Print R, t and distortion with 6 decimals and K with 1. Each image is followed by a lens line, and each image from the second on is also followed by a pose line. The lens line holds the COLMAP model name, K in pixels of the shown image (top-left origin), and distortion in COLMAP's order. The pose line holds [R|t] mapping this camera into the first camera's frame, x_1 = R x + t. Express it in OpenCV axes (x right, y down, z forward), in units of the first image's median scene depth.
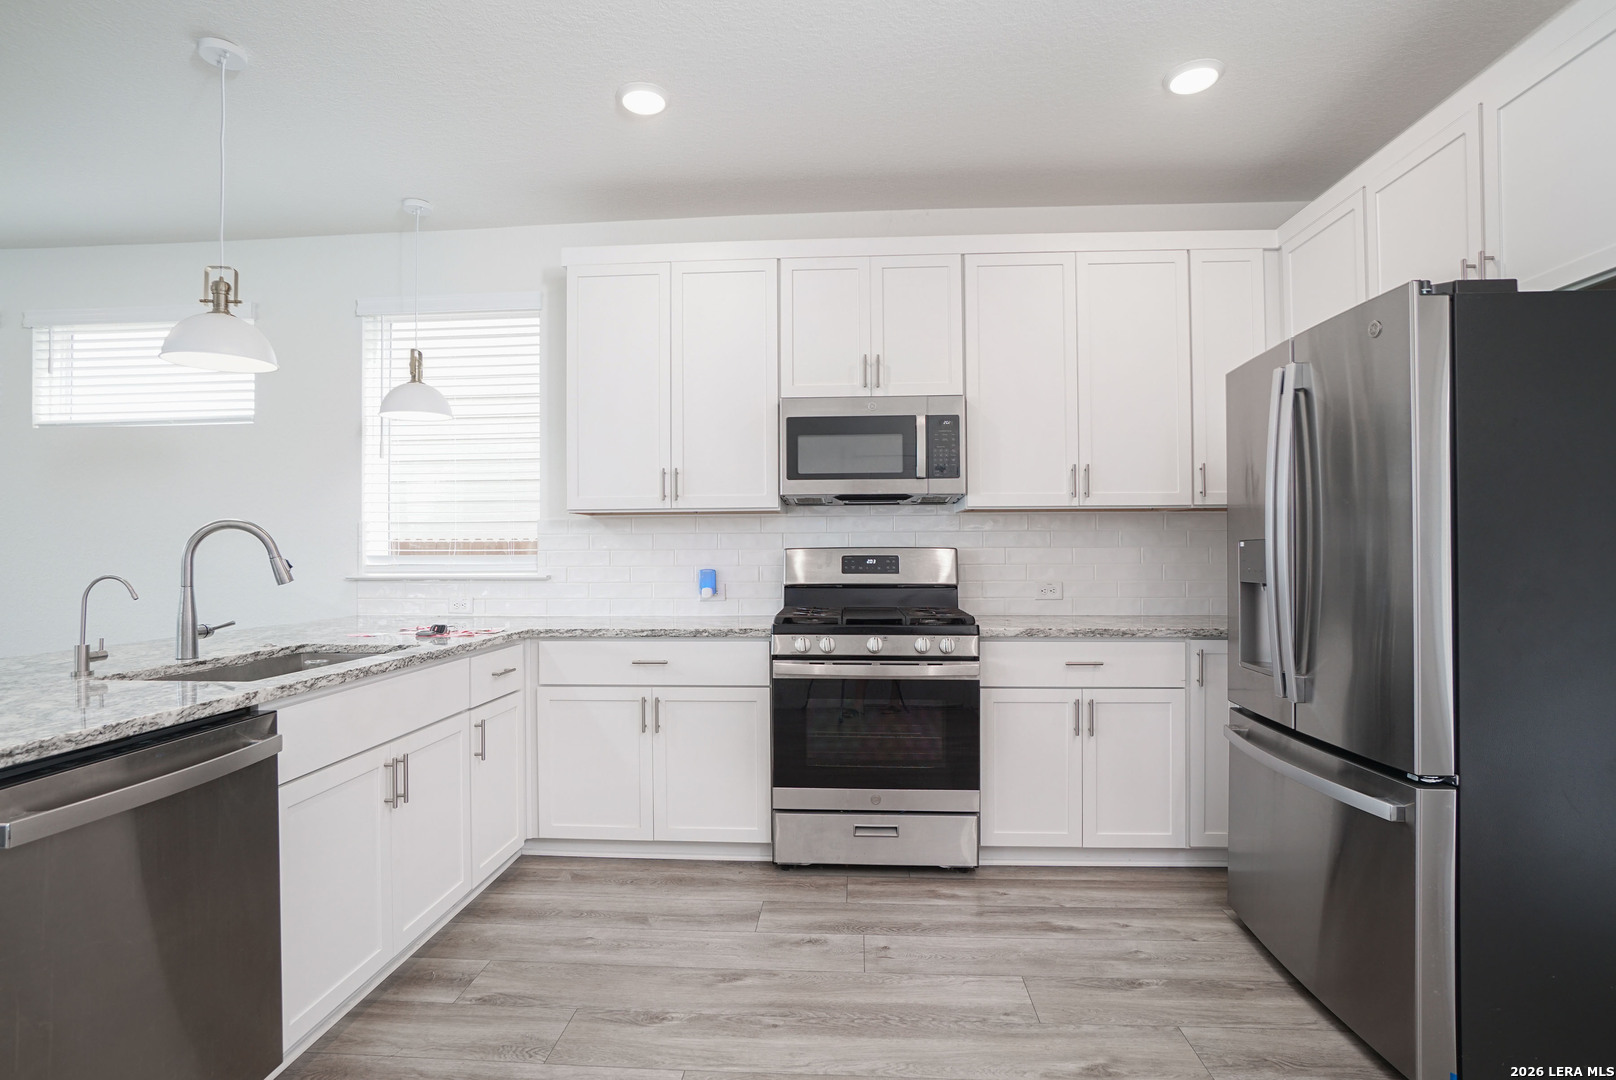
lens RADIAL K [[809.3, 0, 772.2], [0, 809.3, 544.5], [0, 0, 1]] dist [-0.031256, 0.007322]
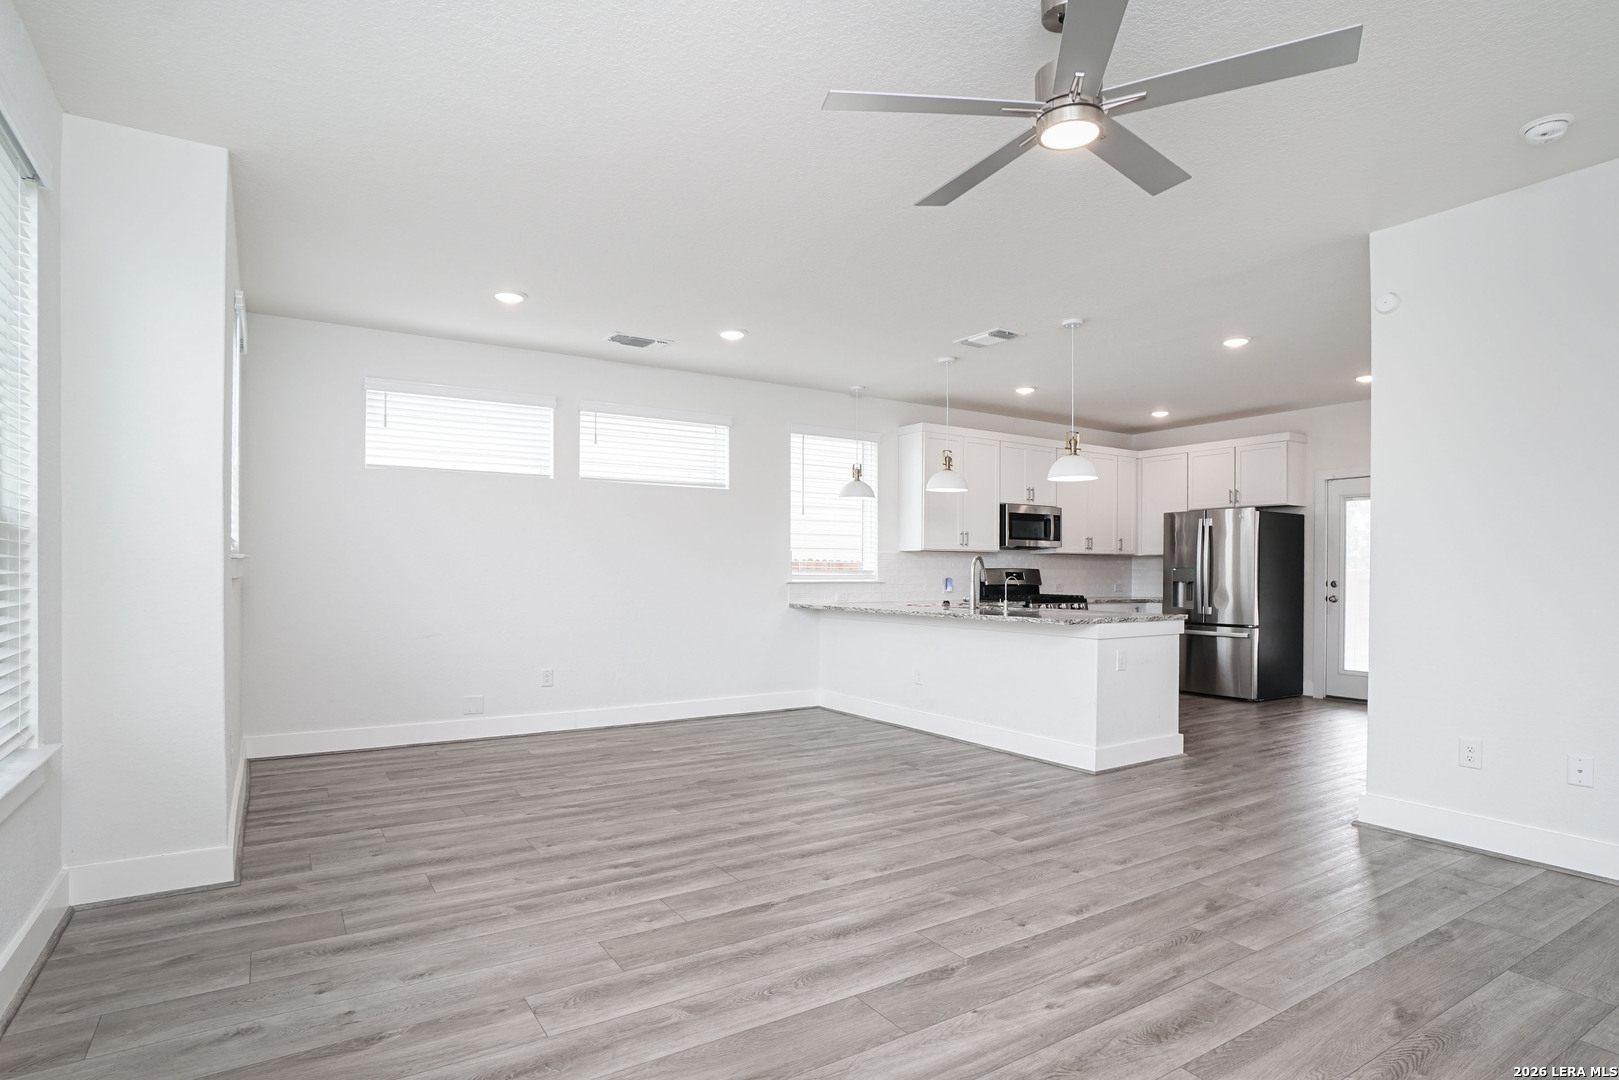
lens RADIAL K [[810.8, 0, 765.9], [0, 810.8, 581.5], [0, 0, 1]] dist [-0.031256, 0.007322]
pose [[0.827345, 0.002412, 0.561689, -1.908626], [-0.011829, 0.999844, 0.013130, 0.019821], [-0.561570, -0.017508, 0.827244, -0.541718]]
